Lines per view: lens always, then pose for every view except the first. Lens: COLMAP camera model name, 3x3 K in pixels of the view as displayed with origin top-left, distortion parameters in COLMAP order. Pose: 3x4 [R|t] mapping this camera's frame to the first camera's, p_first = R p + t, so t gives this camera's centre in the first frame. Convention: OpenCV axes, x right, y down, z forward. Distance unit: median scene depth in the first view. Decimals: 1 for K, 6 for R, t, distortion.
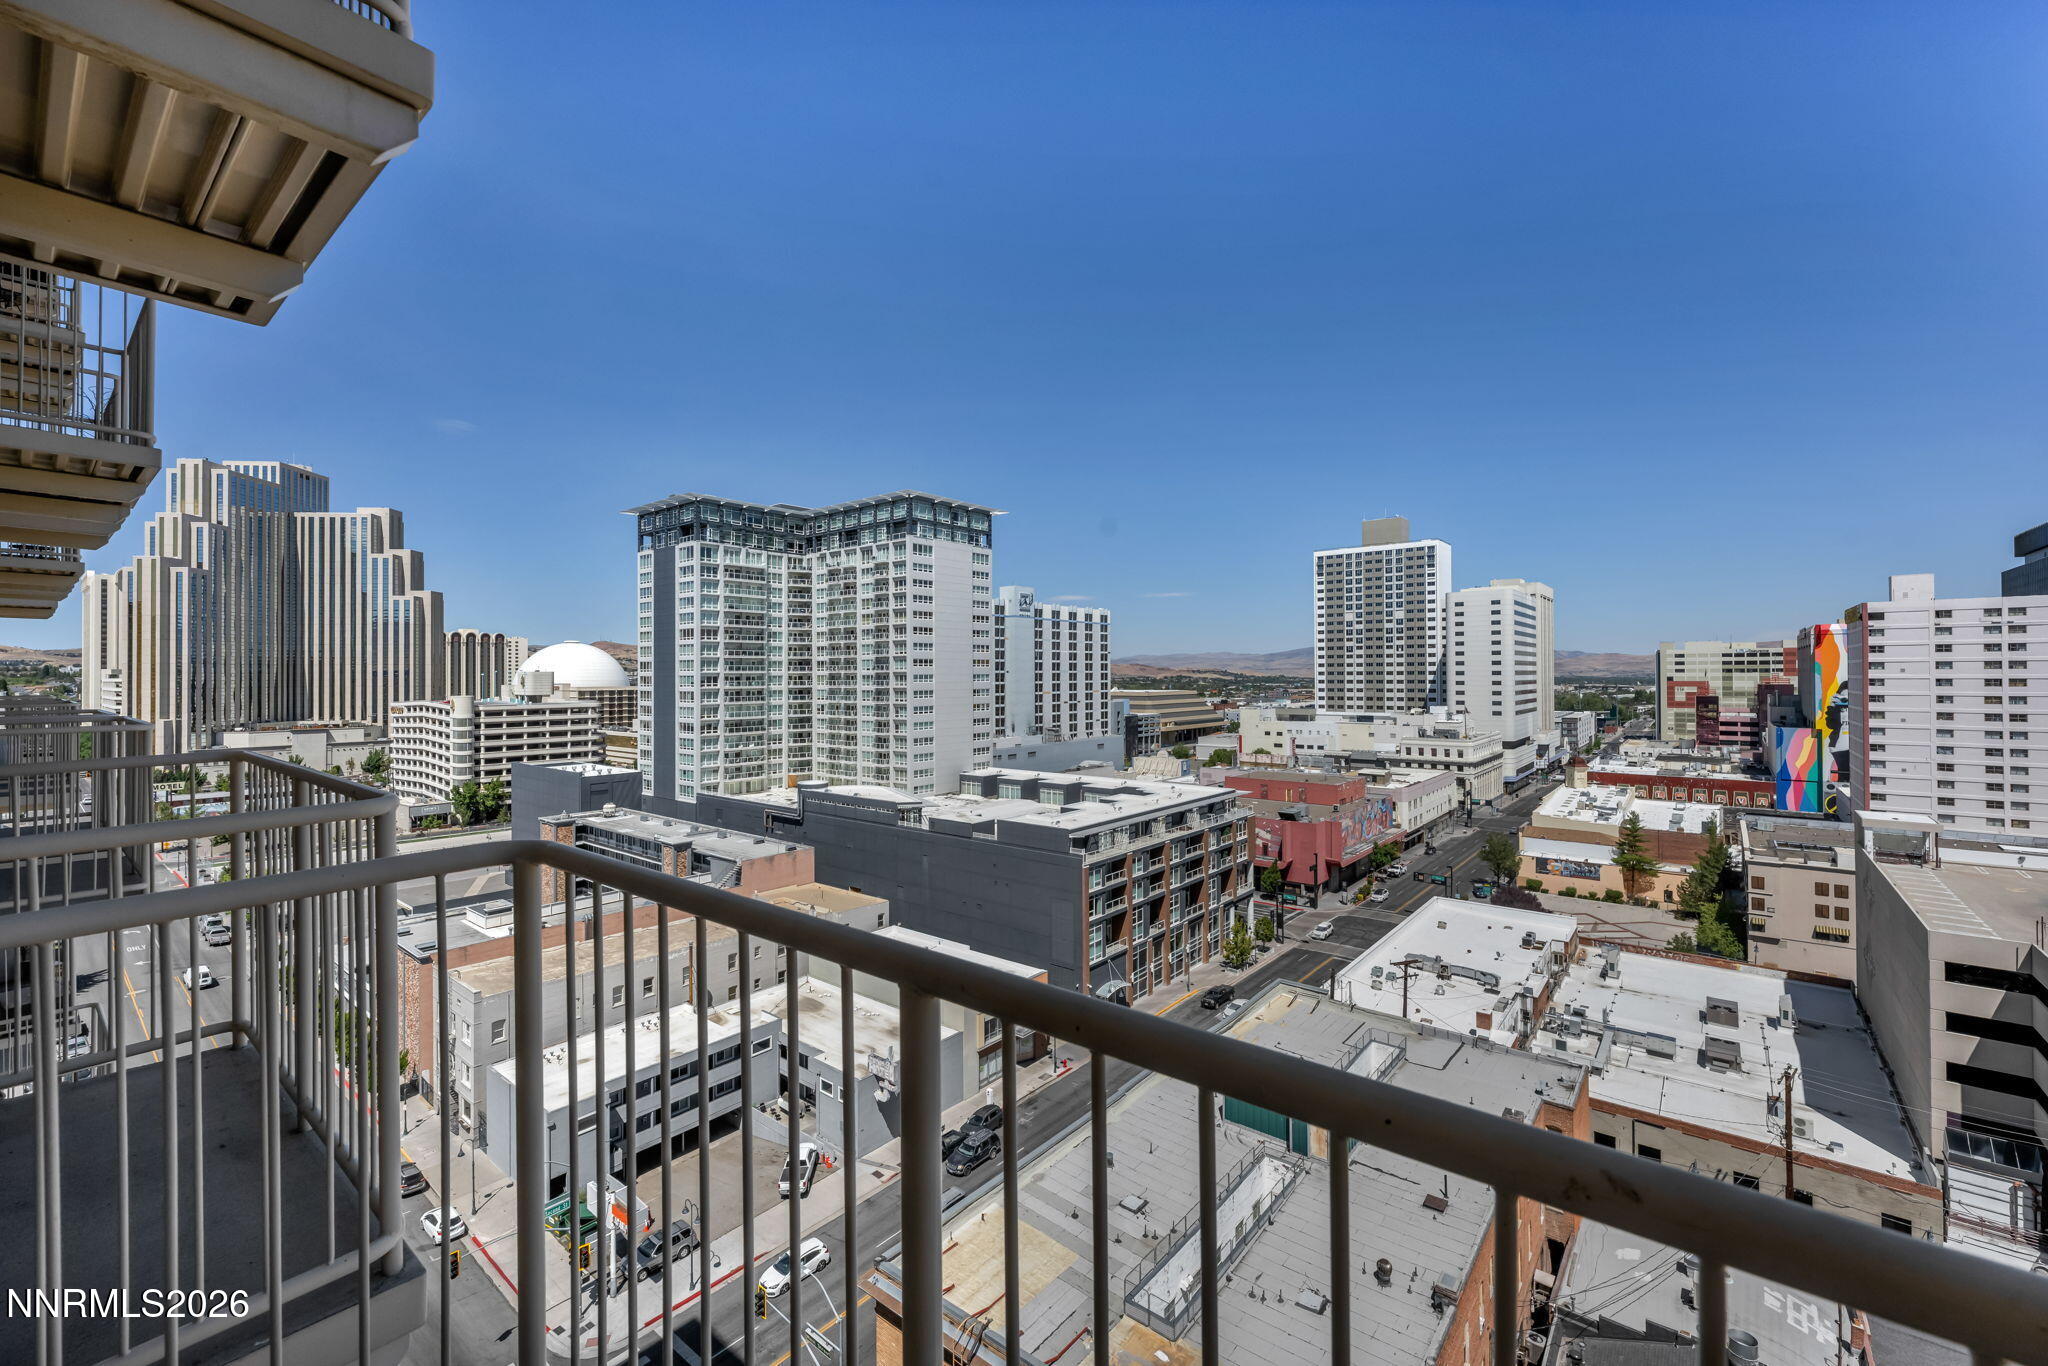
lens RADIAL K [[842.4, 0, 1024.0], [0, 842.4, 667.3], [0, 0, 1]] dist [0.000285, 0.000030]
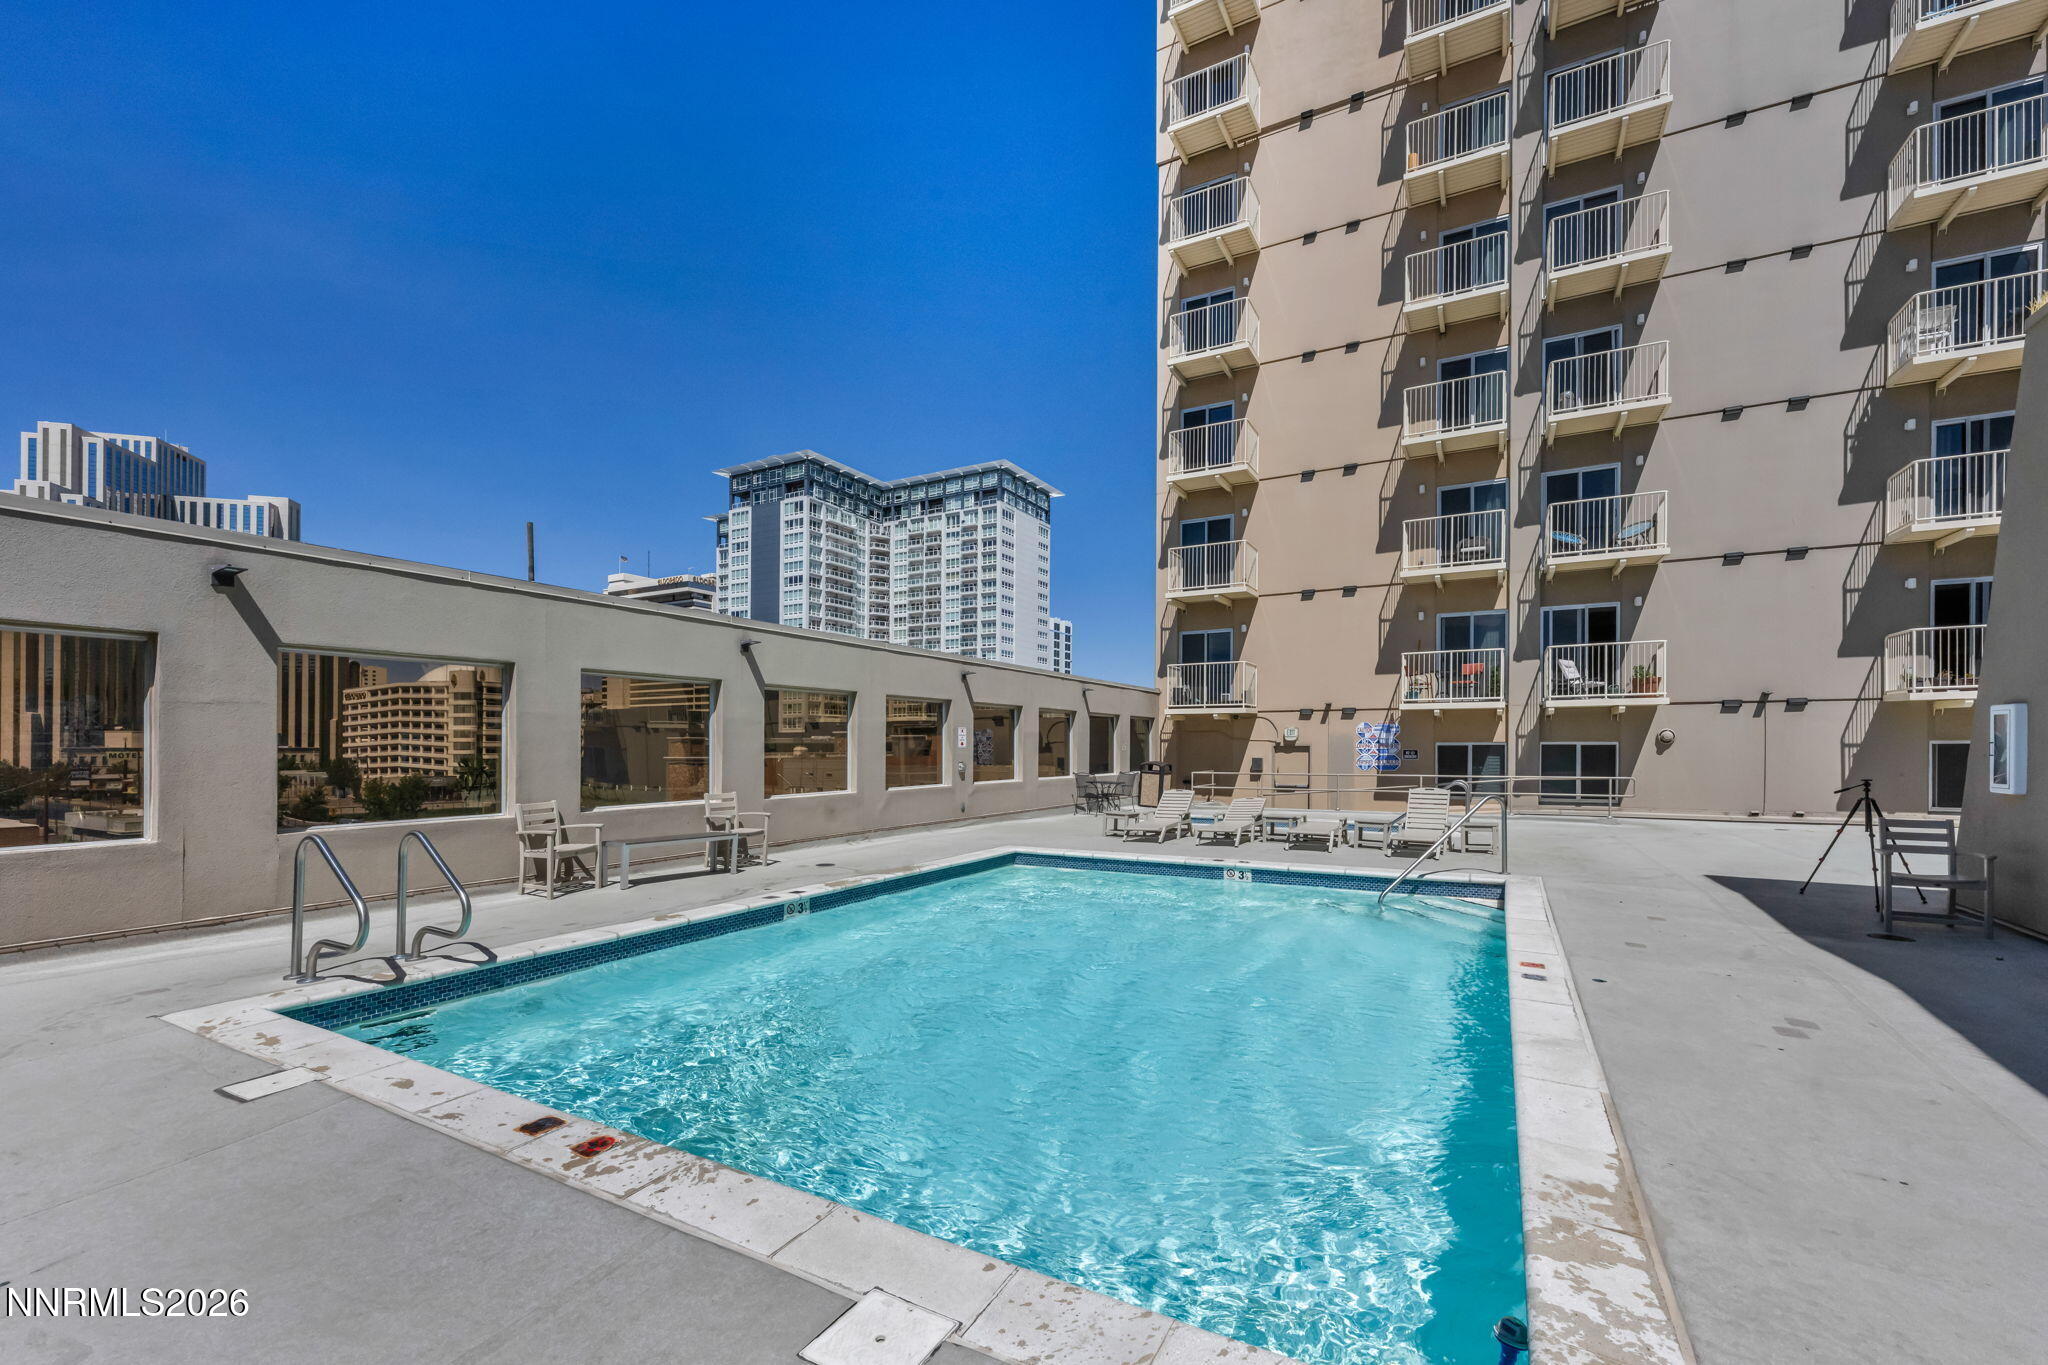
lens RADIAL K [[848.1, 0, 1026.9], [0, 848.1, 748.1], [0, 0, 1]] dist [-0.000228, 0.000159]
pose [[0.982855, 0.008243, 0.184198, -0.290801], [-0.009457, 0.999939, 0.005710, 0.164499], [-0.184140, -0.007354, 0.982872, -0.146621]]
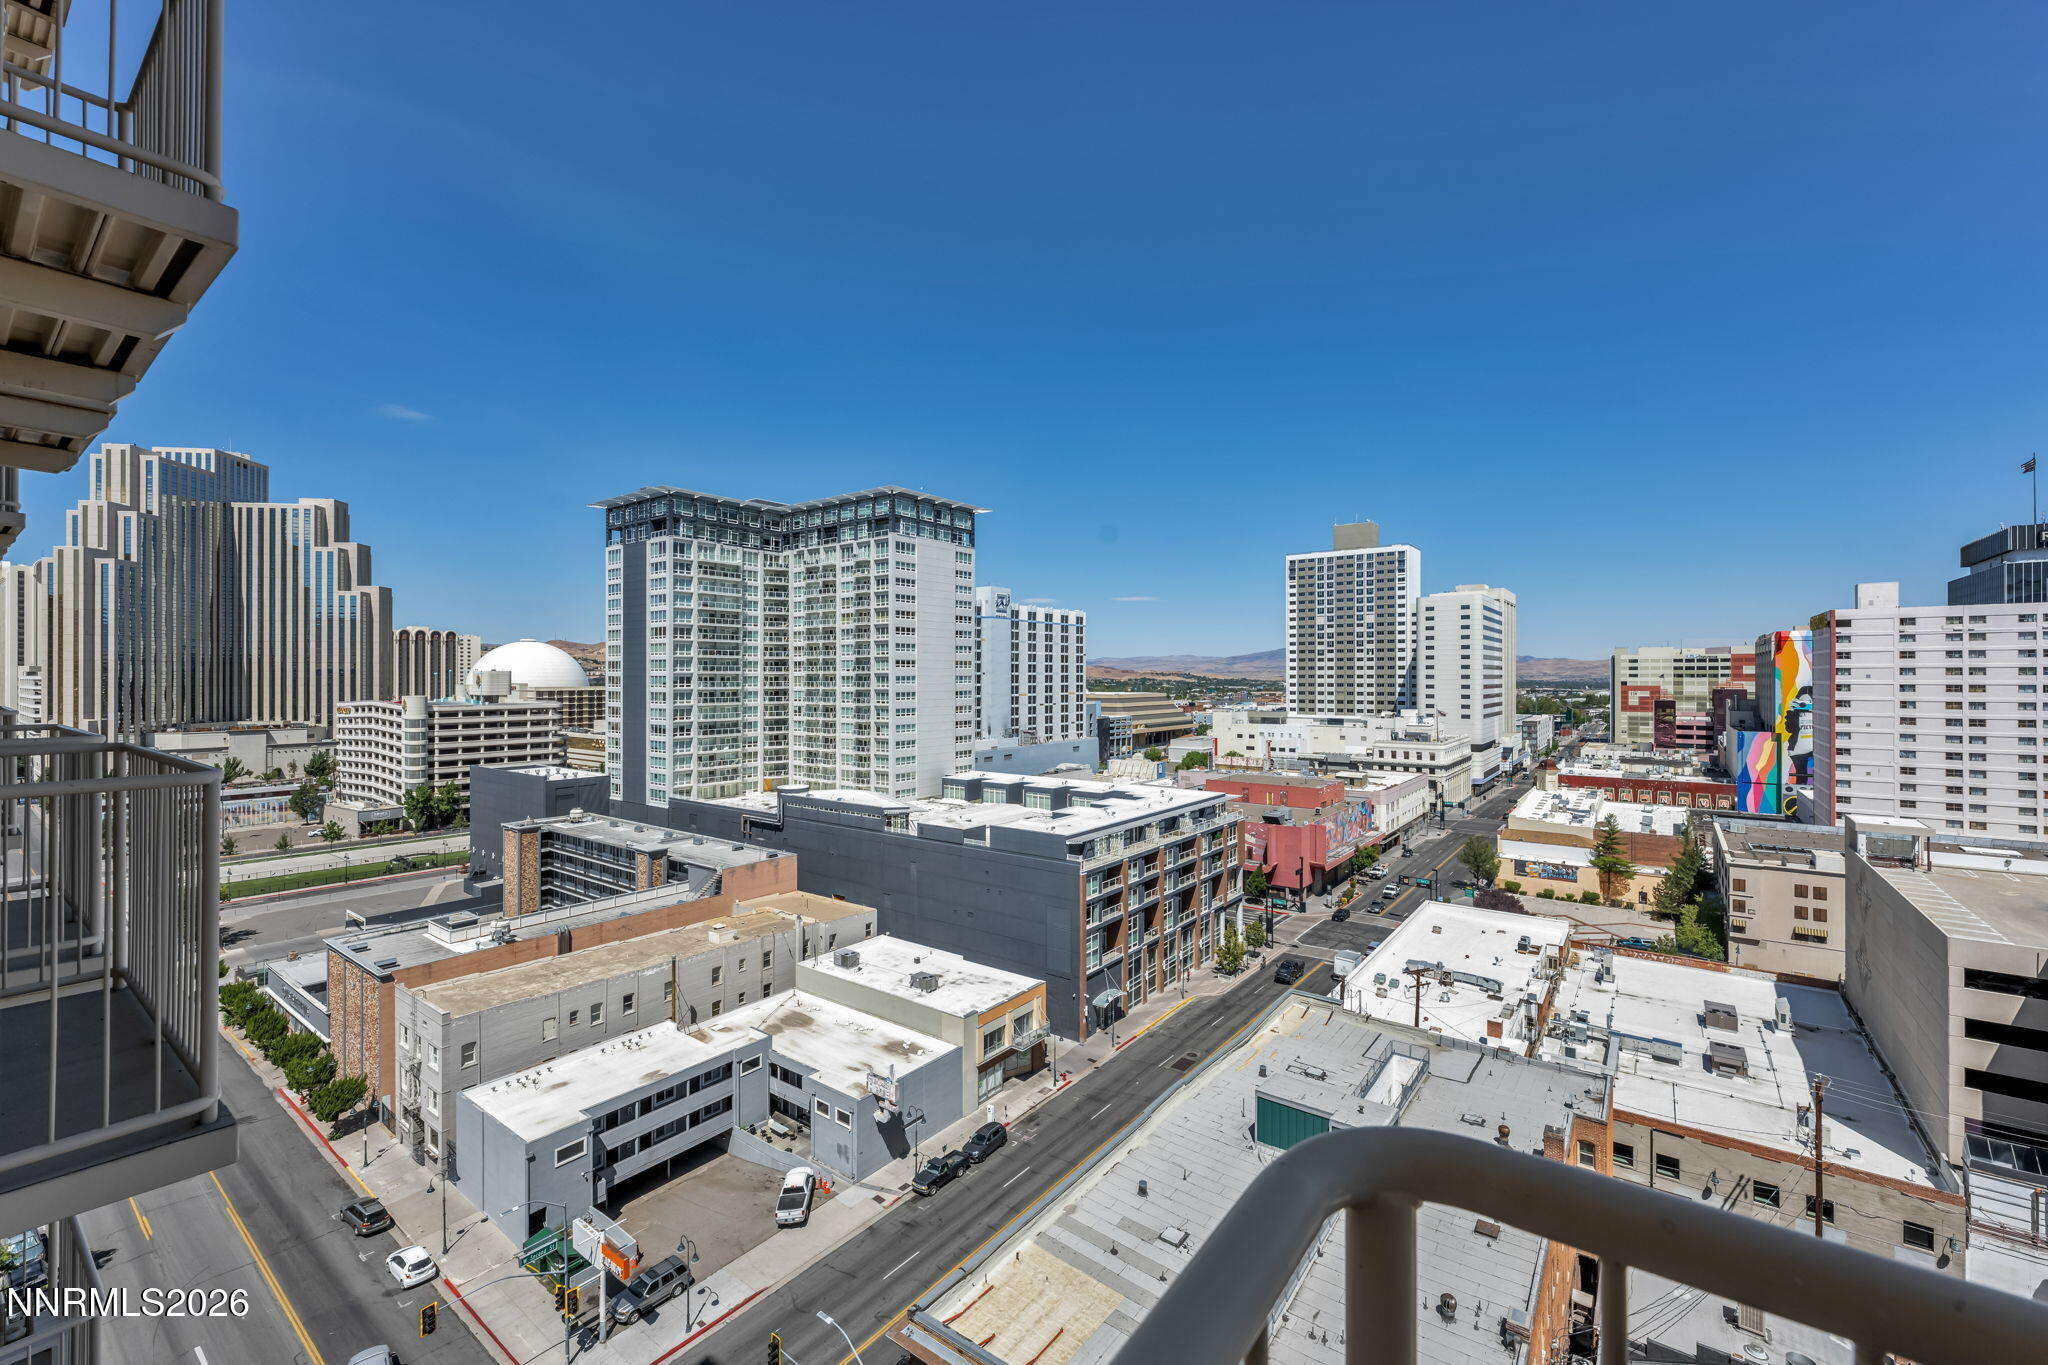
lens RADIAL K [[841.8, 0, 1025.4], [0, 841.8, 674.8], [0, 0, 1]] dist [0.000307, -0.000045]
pose [[0.999015, 0.004742, 0.044113, -0.022658], [-0.005040, 0.999965, 0.006638, 0.000276], [-0.044080, -0.006853, 0.999005, 0.018900]]
